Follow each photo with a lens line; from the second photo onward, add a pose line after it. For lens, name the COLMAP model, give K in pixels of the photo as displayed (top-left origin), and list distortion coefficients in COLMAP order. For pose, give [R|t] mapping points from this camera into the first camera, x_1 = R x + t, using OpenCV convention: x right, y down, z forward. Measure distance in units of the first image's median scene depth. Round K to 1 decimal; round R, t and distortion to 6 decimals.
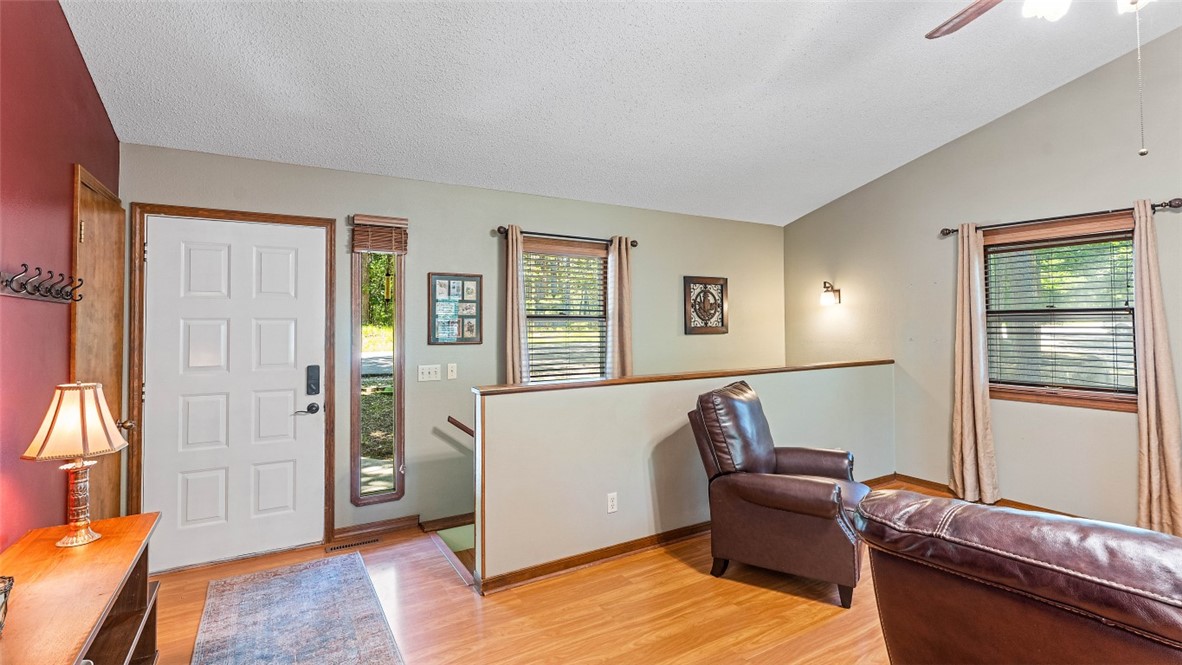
lens RADIAL K [[530.5, 0, 582.0], [0, 530.5, 310.6], [0, 0, 1]] dist [-0.006887, -0.000779]
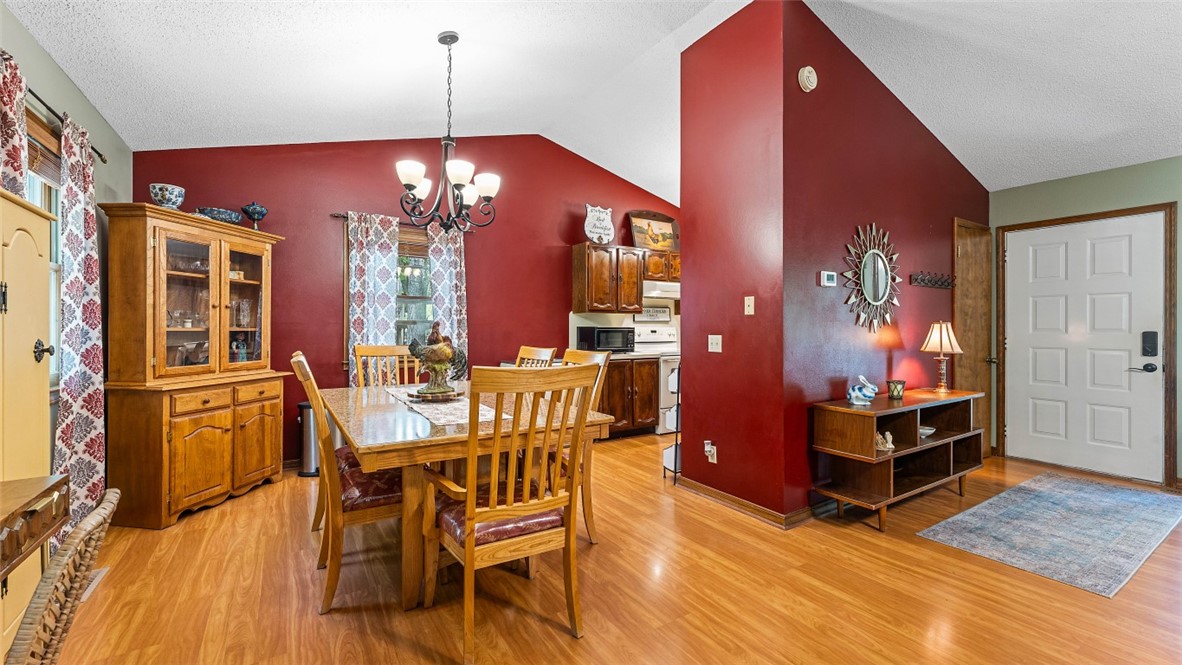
lens RADIAL K [[481.5, 0, 580.5], [0, 481.5, 325.5], [0, 0, 1]] dist [-0.005770, 0.002056]
pose [[0.021944, 0.002023, -0.999757, 0.474808], [0.024368, 0.999700, 0.002558, 0.050671], [0.999462, -0.024418, 0.021888, -0.258326]]
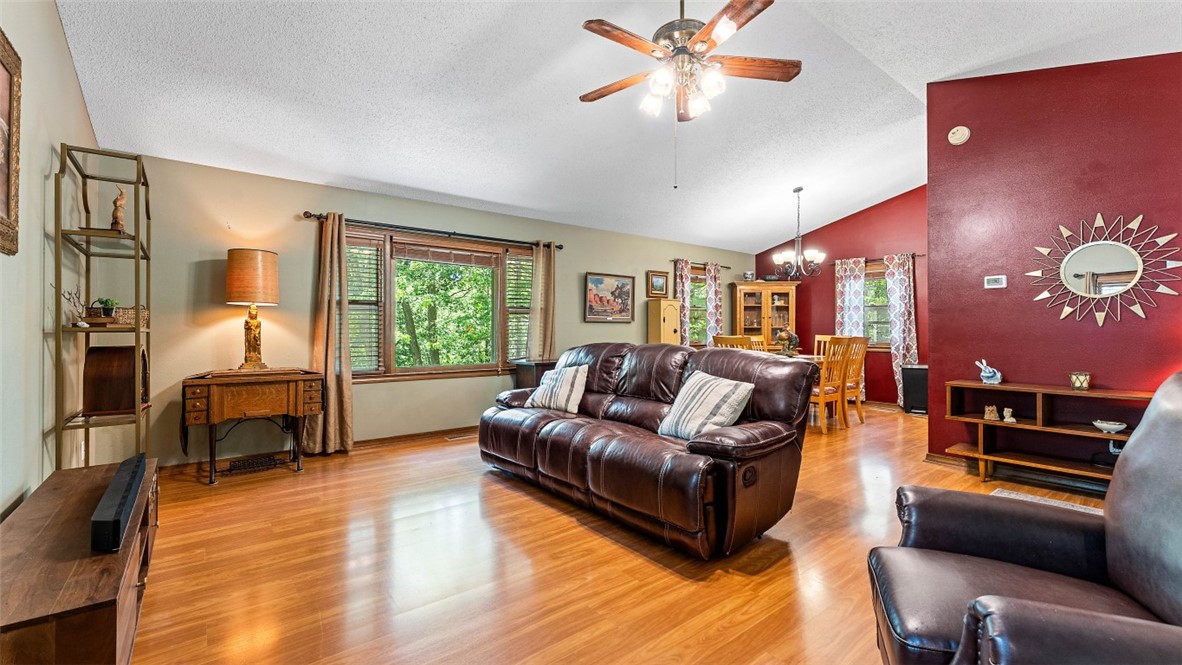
lens RADIAL K [[481.5, 0, 582.1], [0, 481.5, 323.7], [0, 0, 1]] dist [-0.005770, 0.002056]
pose [[-0.991367, 0.005156, -0.131014, 0.642647], [0.010098, 0.999261, -0.037088, 0.099001], [0.130726, -0.038091, -0.990687, 1.046118]]
